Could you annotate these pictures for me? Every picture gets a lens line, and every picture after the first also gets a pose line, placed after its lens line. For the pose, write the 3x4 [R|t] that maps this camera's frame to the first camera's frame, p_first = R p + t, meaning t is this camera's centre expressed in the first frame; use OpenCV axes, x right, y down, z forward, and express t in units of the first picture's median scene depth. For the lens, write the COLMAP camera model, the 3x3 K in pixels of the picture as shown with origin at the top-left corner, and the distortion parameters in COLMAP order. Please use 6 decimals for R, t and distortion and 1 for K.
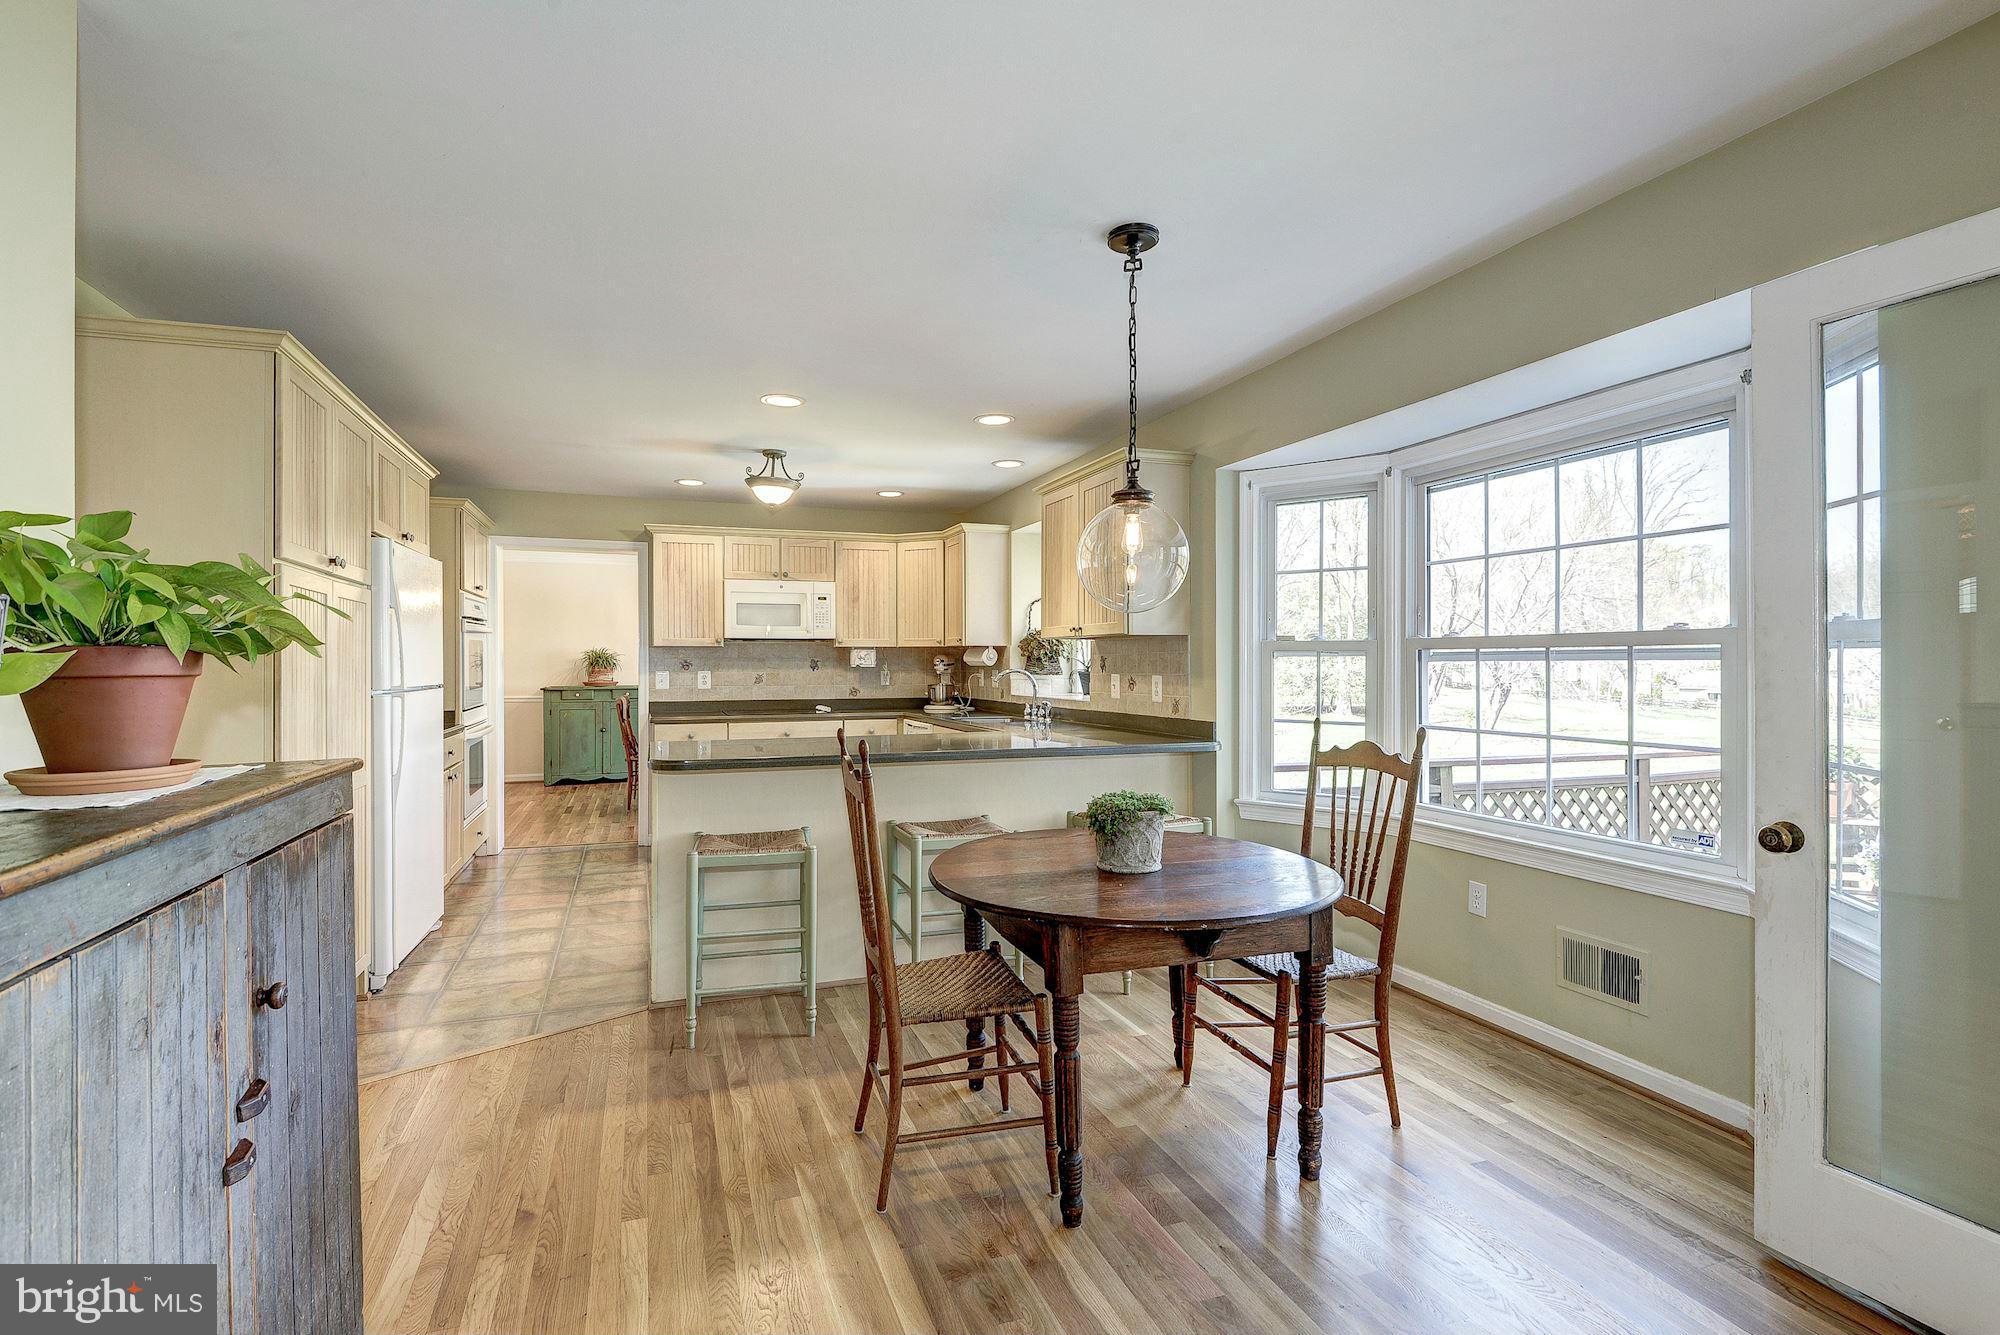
lens RADIAL K [[1075.6, 0, 996.4], [0, 1075.6, 665.1], [0, 0, 1]] dist [0.003036, 0.000117]
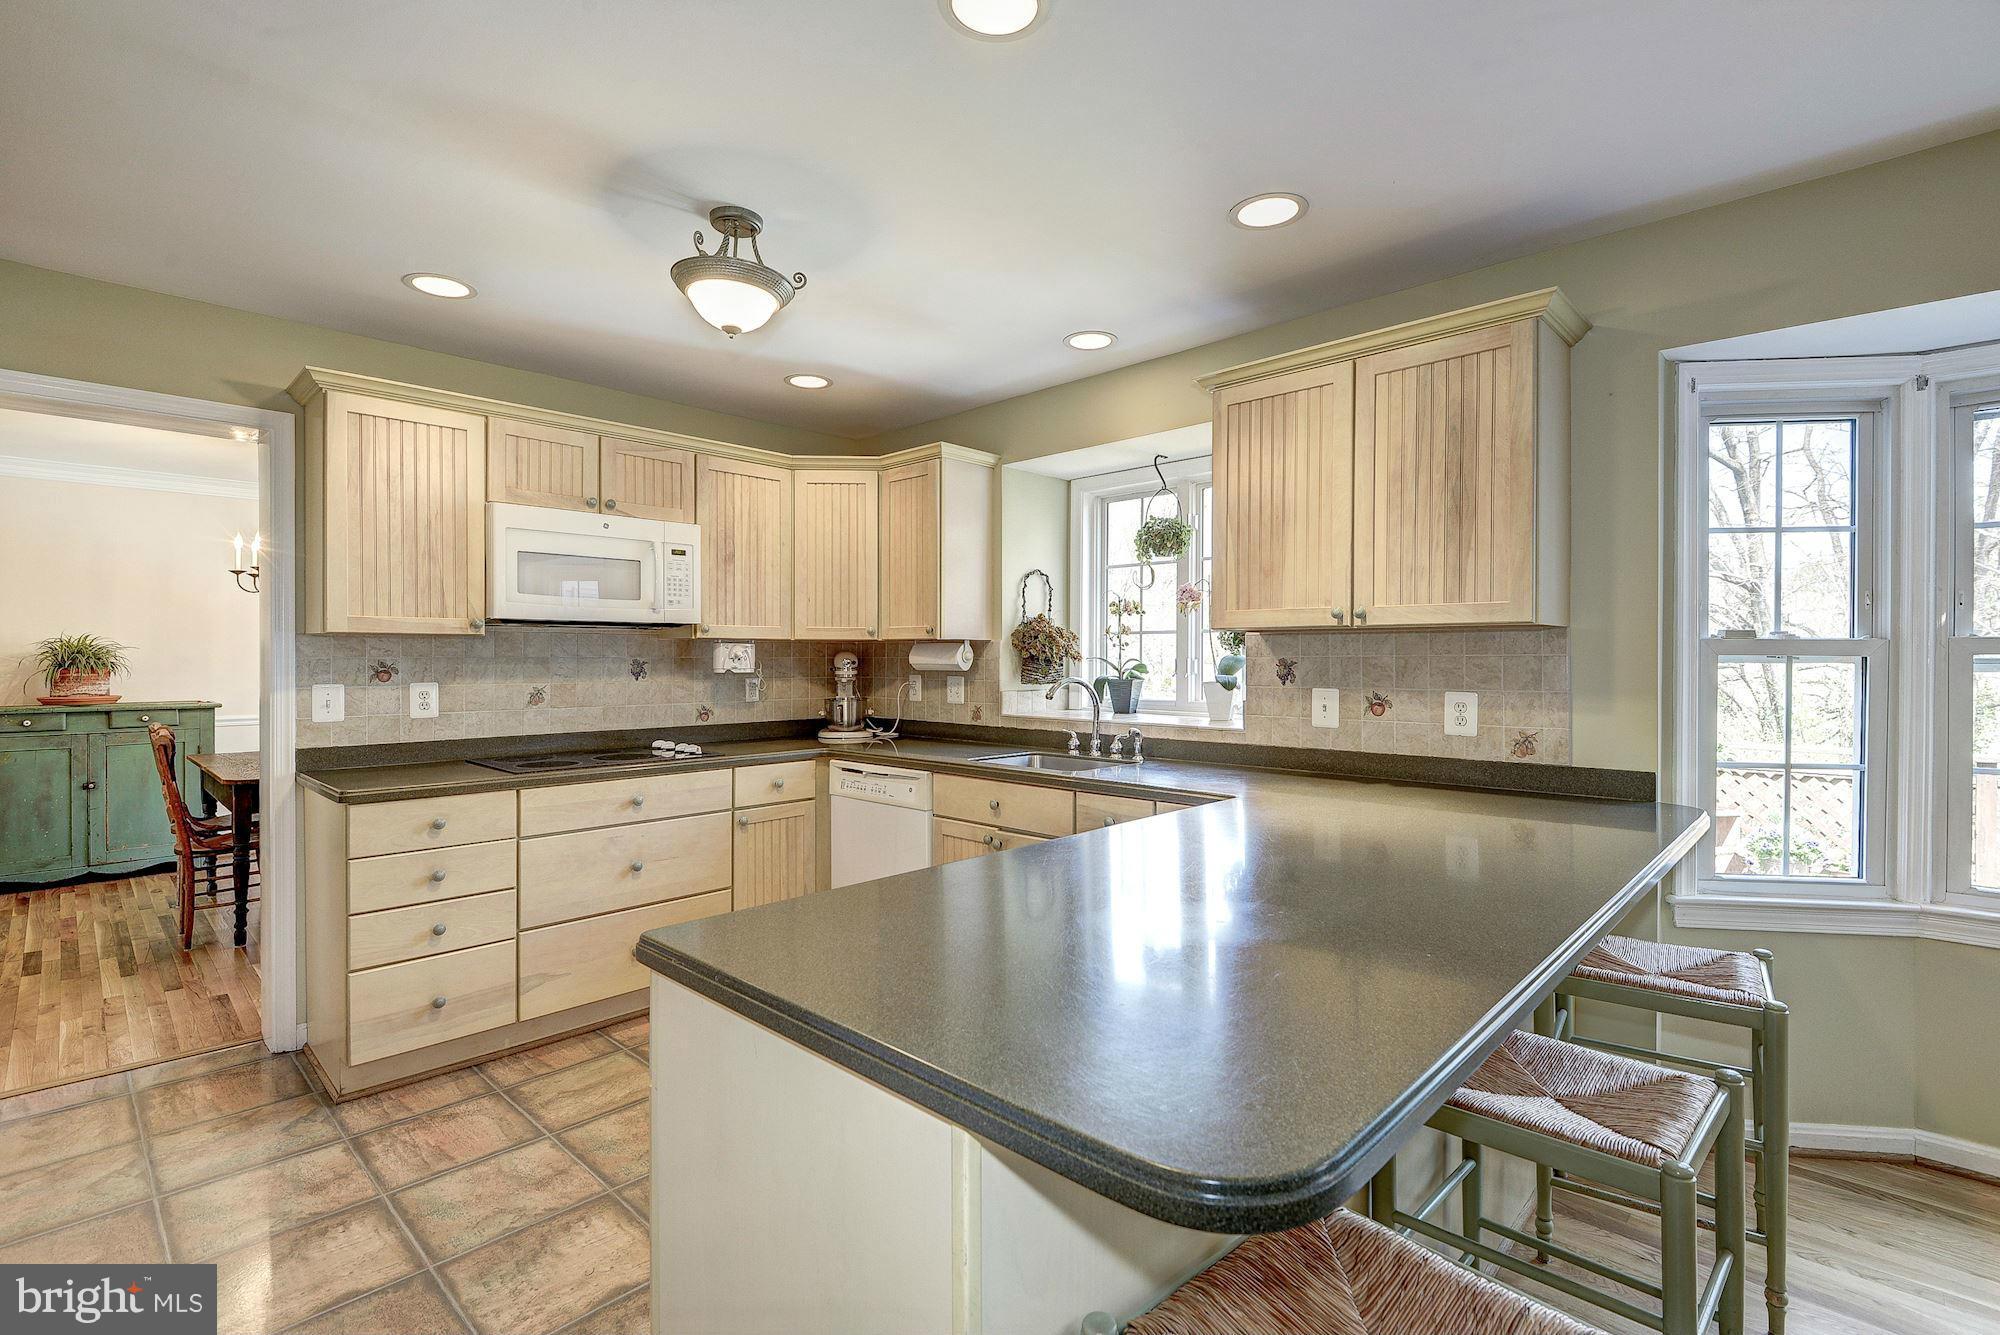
lens RADIAL K [[925.5, 0, 1006.3], [0, 925.5, 664.1], [0, 0, 1]] dist [-0.009299, -0.000640]
pose [[0.873654, -0.001569, 0.486546, -0.247531], [-0.001853, 0.999977, 0.006551, -0.006806], [-0.486545, -0.006625, 0.873631, 0.492153]]
